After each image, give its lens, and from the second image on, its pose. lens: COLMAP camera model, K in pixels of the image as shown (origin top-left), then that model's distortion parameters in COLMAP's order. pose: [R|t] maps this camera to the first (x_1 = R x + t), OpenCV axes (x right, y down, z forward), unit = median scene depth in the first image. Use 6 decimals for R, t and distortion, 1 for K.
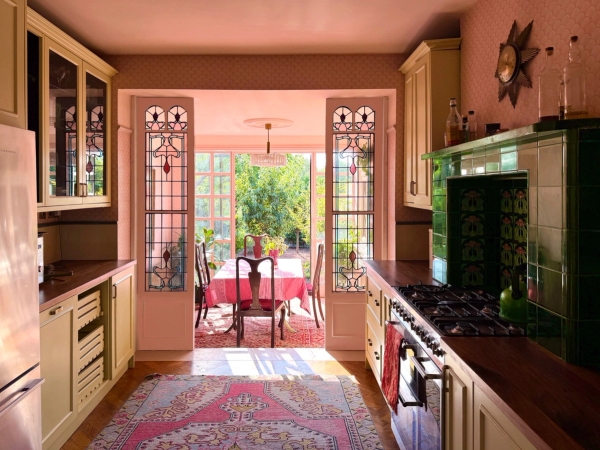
lens RADIAL K [[432.3, 0, 288.0], [0, 432.3, 198.6], [0, 0, 1]] dist [0.061577, -0.066322]
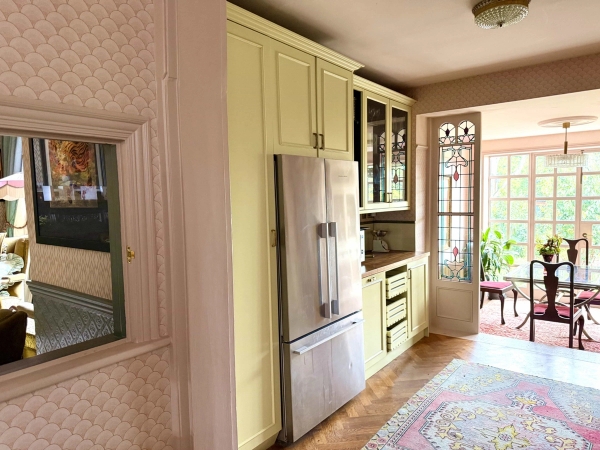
lens RADIAL K [[432.3, 0, 297.1], [0, 432.3, 238.5], [0, 0, 1]] dist [0.061577, -0.066322]
pose [[0.784025, 0.034003, -0.619798, 0.122515], [0.020831, 0.996495, 0.081020, -0.006887], [0.620380, -0.076433, 0.780568, -0.201755]]
